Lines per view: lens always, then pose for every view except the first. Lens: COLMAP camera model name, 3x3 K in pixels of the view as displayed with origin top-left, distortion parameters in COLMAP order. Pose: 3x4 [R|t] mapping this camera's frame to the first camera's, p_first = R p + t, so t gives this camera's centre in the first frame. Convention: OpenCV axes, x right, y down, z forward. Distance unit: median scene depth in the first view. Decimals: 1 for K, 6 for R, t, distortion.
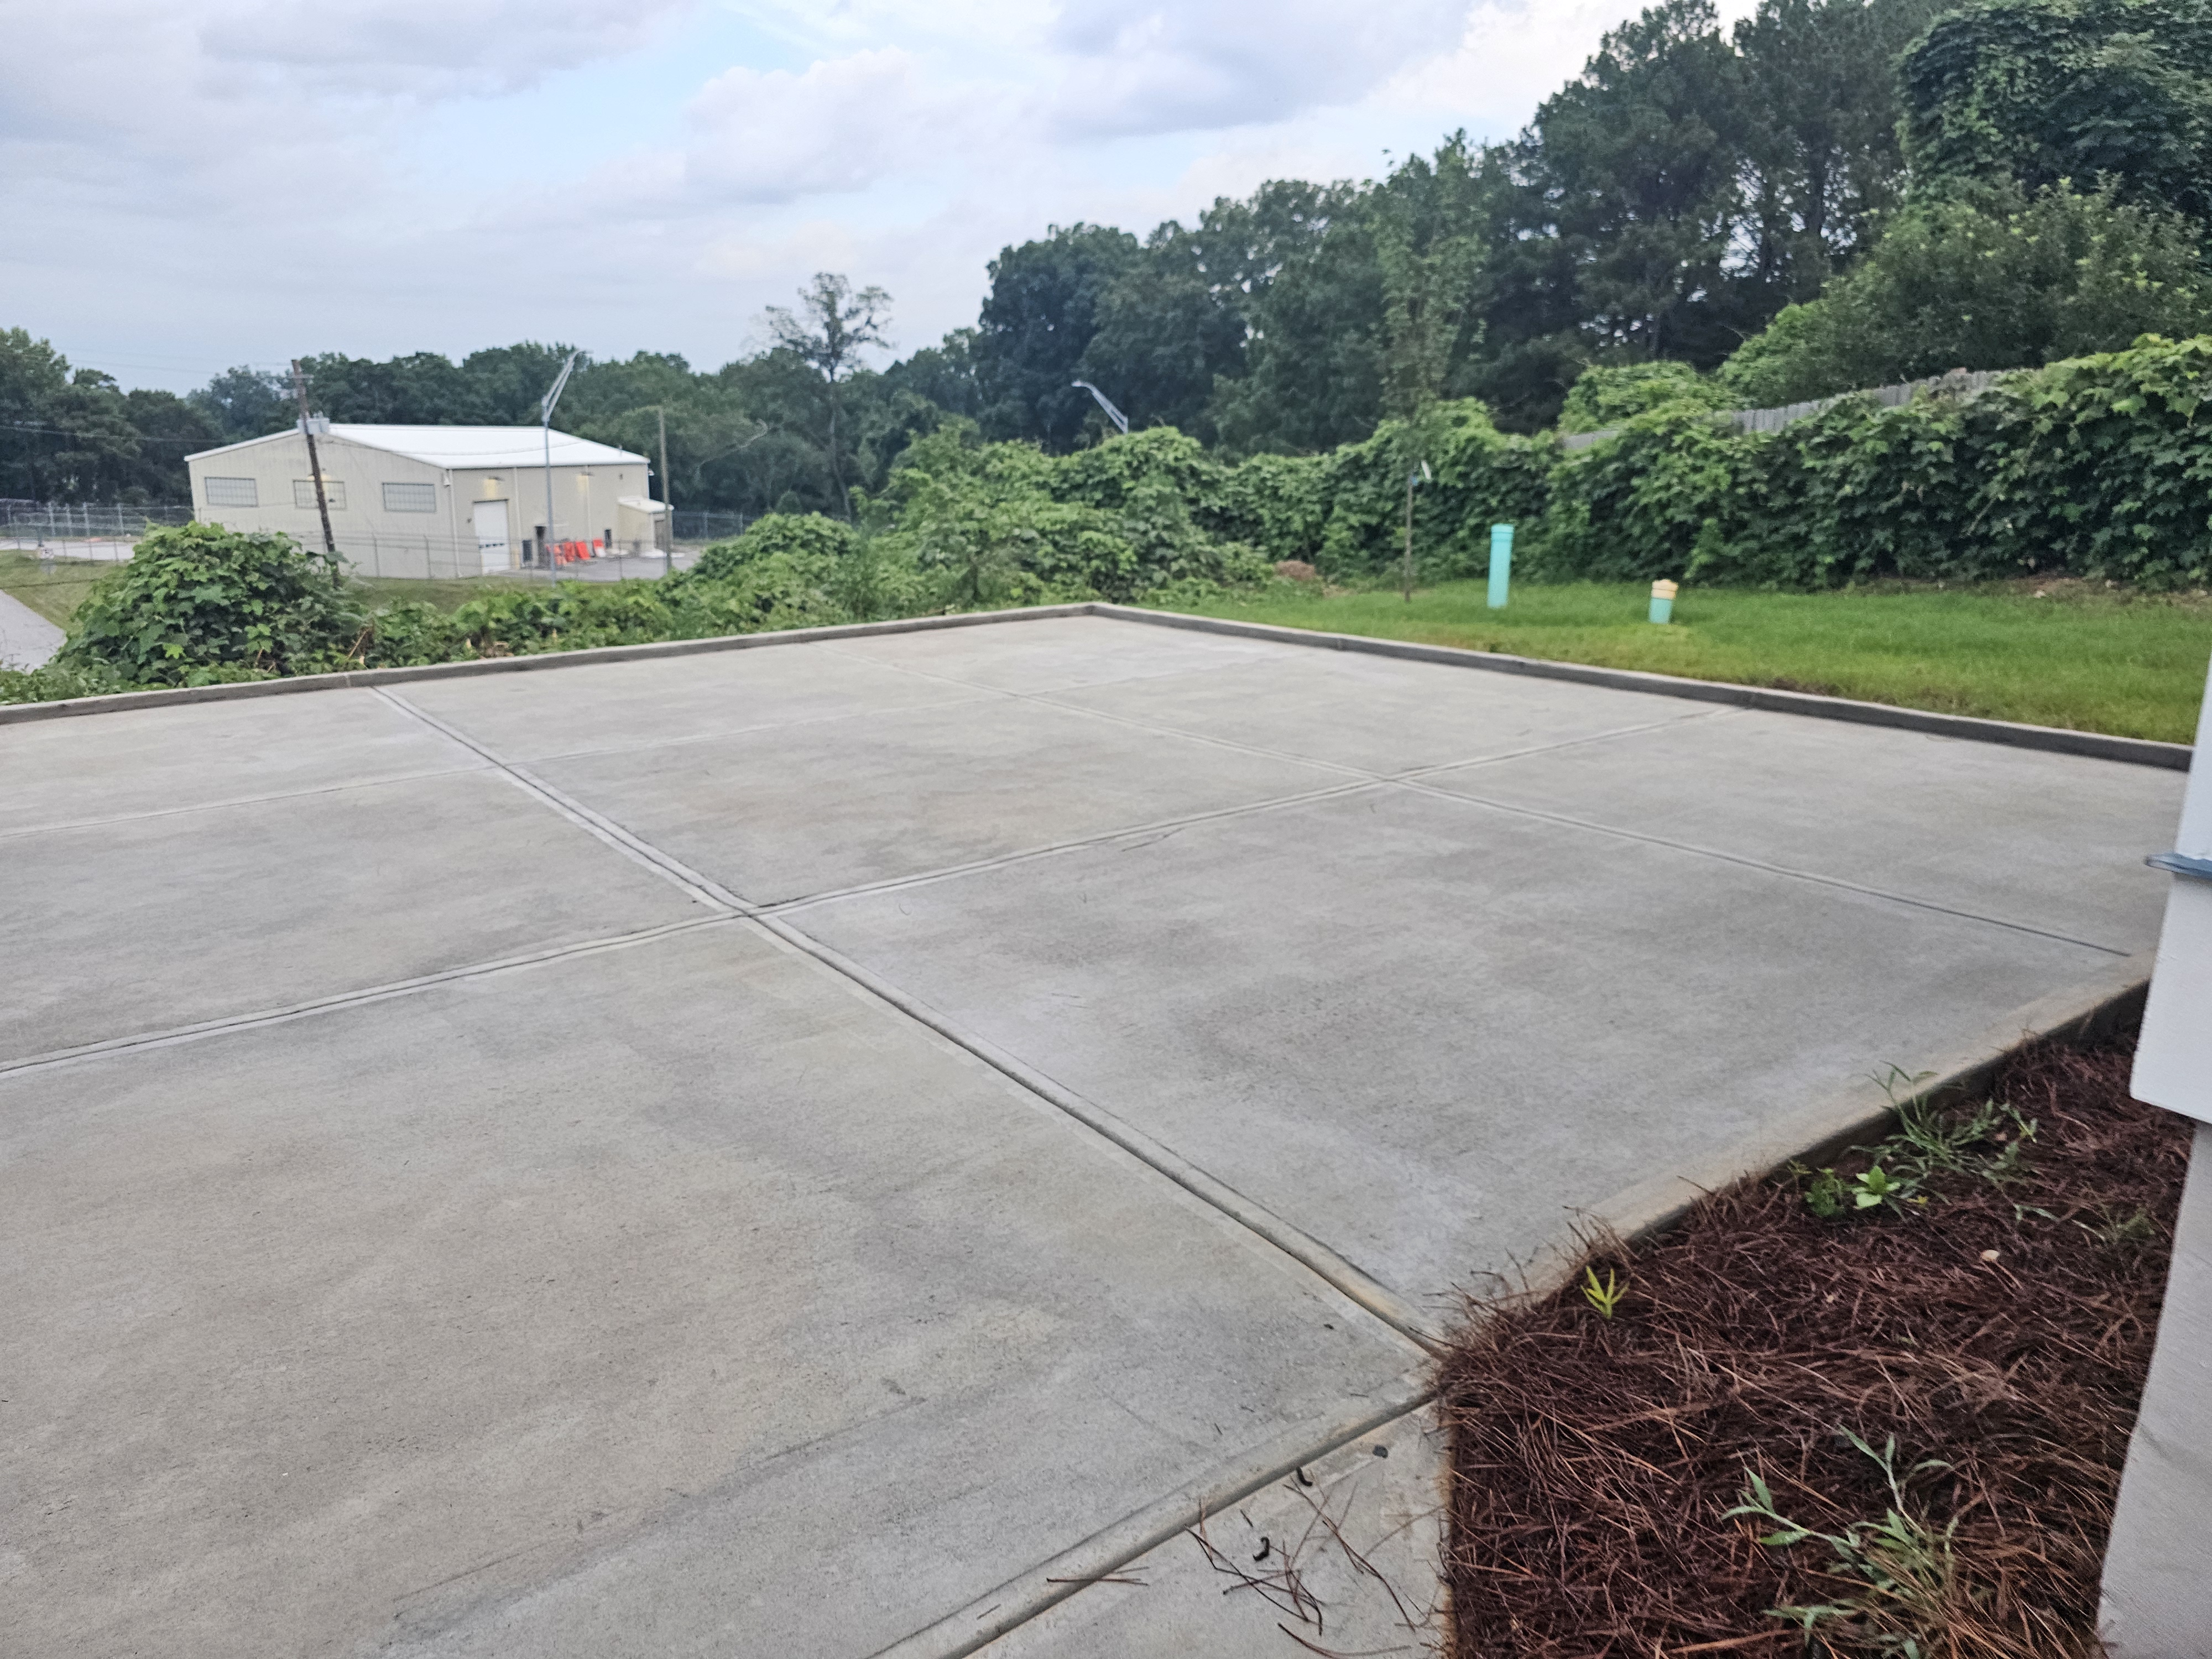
lens RADIAL K [[1502.4, 0, 1106.0], [0, 1502.4, 829.5], [0, 0, 1]] dist [0.051469, -0.056073]
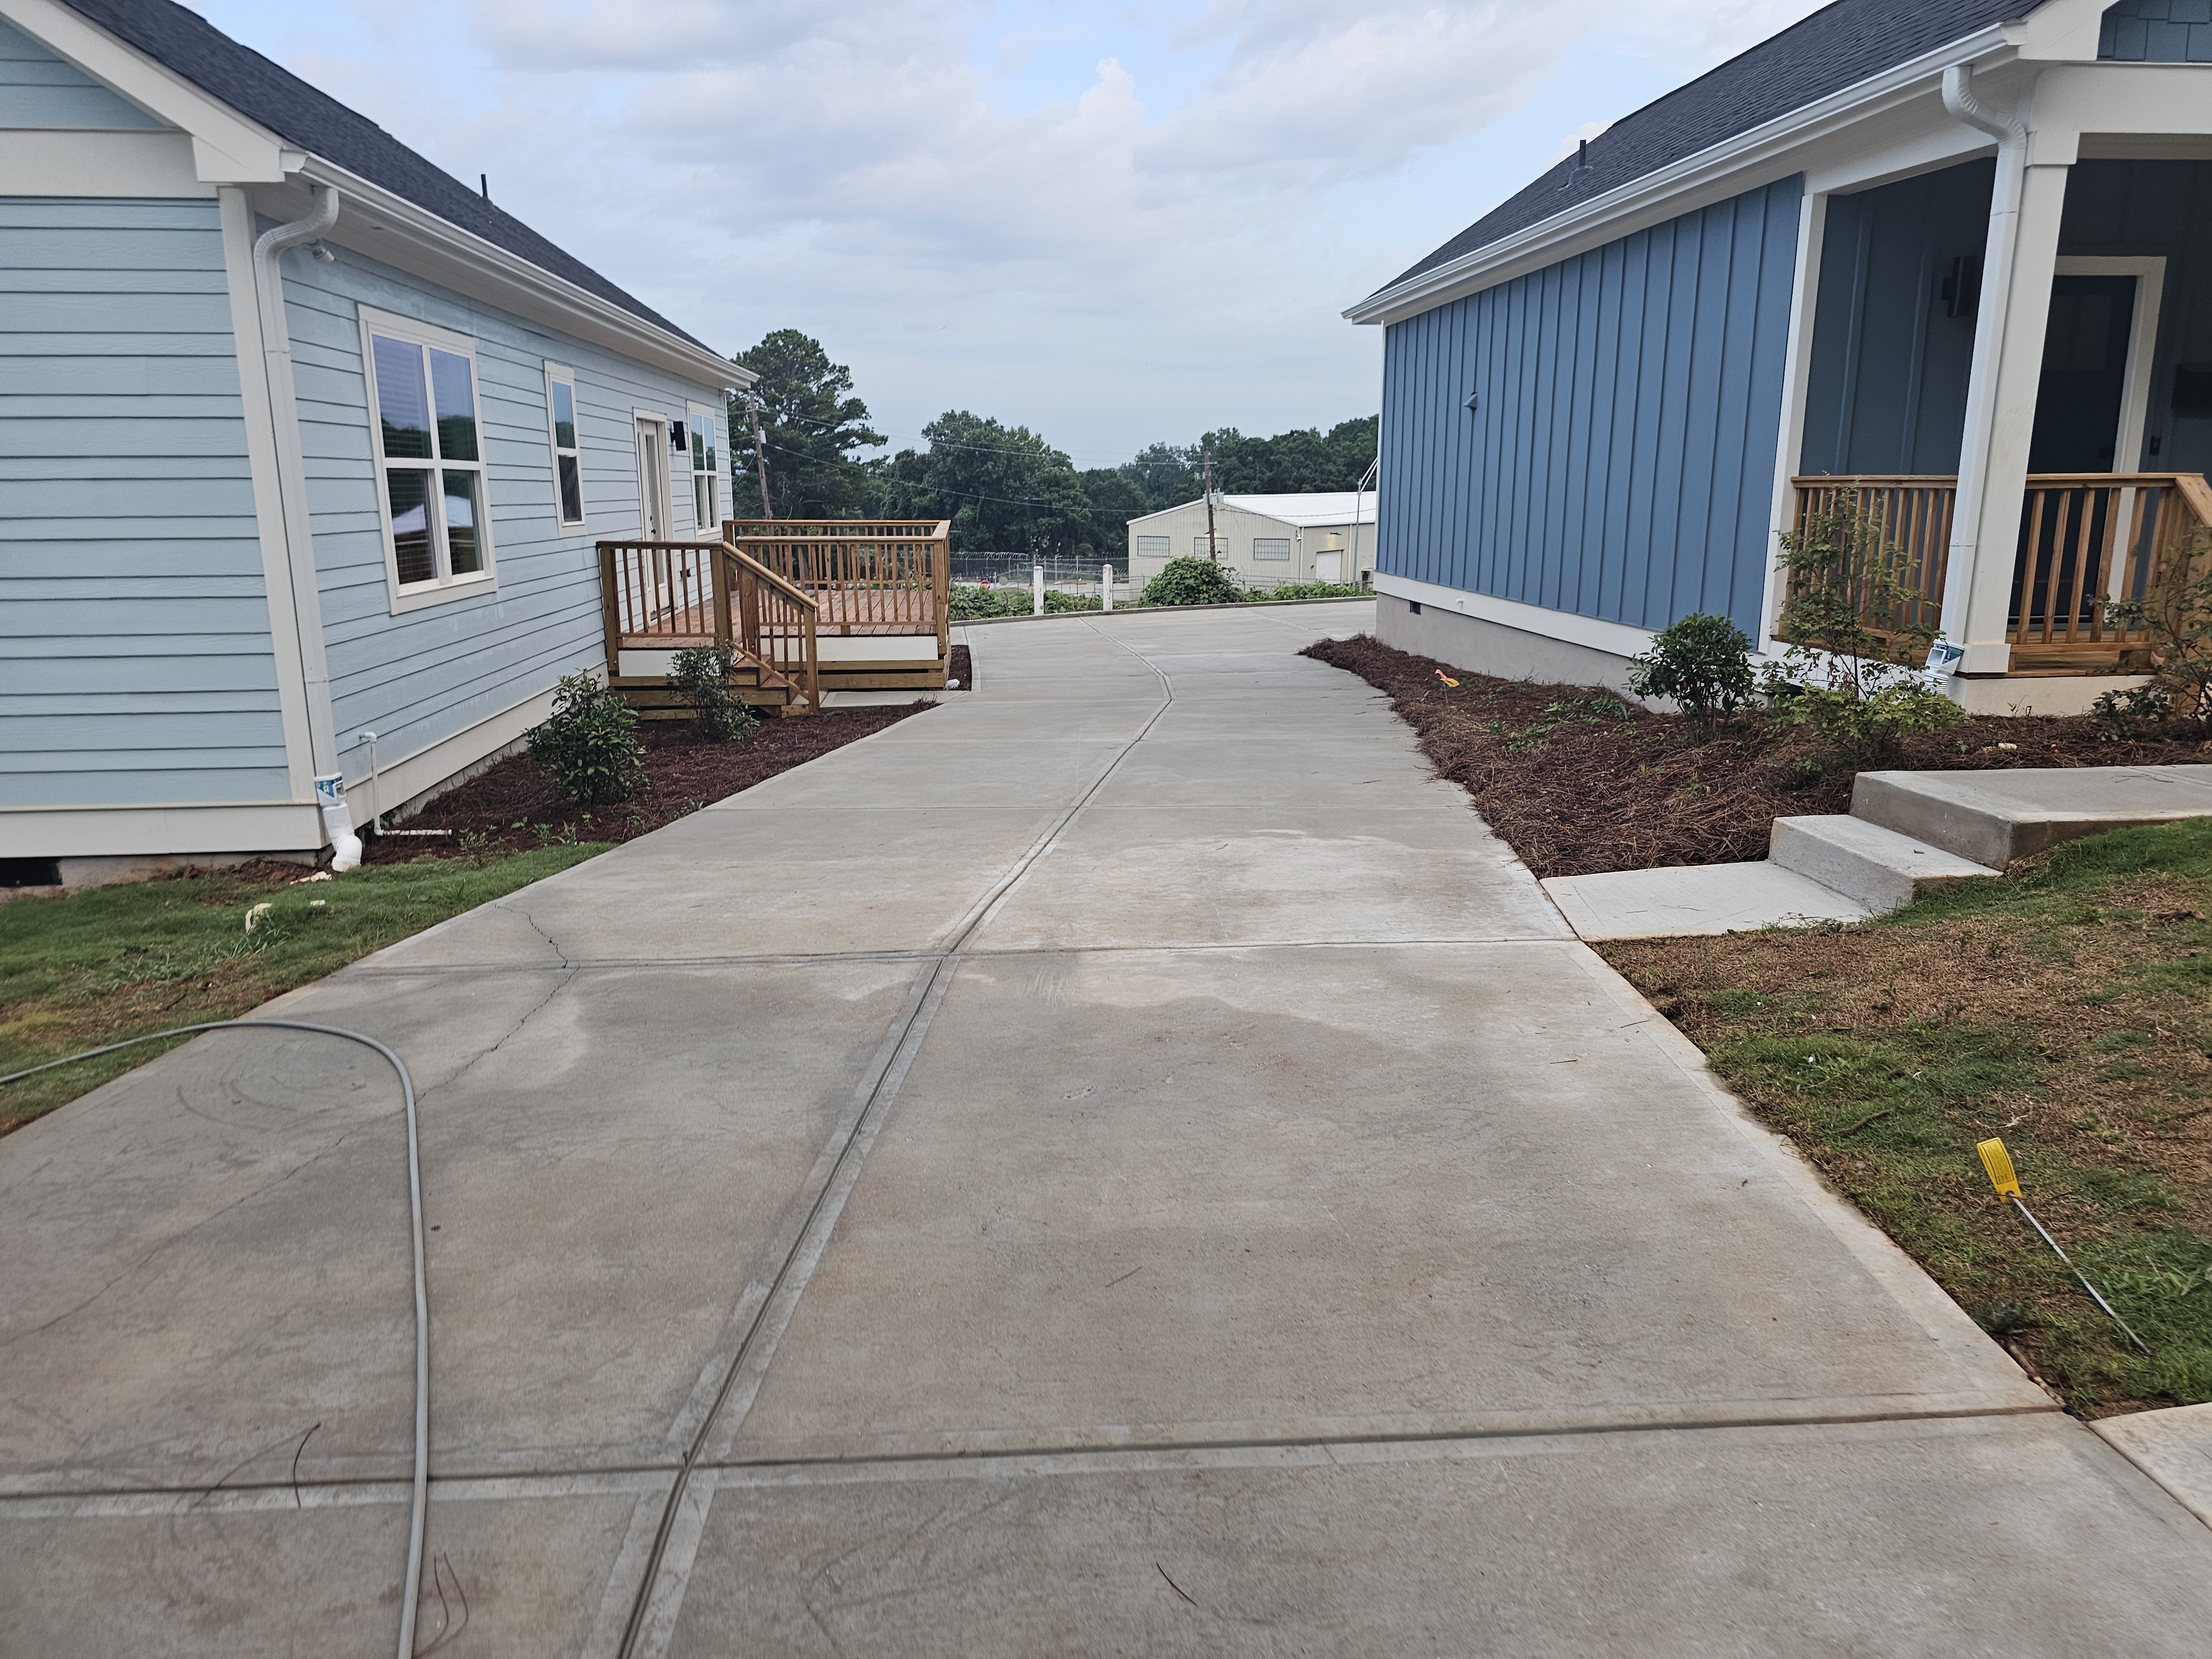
lens RADIAL K [[1483.7, 0, 1106.0], [0, 1483.7, 829.5], [0, 0, 1]] dist [0.050483, -0.041287]
pose [[0.861171, 0.089556, -0.500365, 0.229570], [-0.104181, 0.994557, -0.001298, 0.107484], [0.497525, 0.053246, 0.865814, -0.477222]]
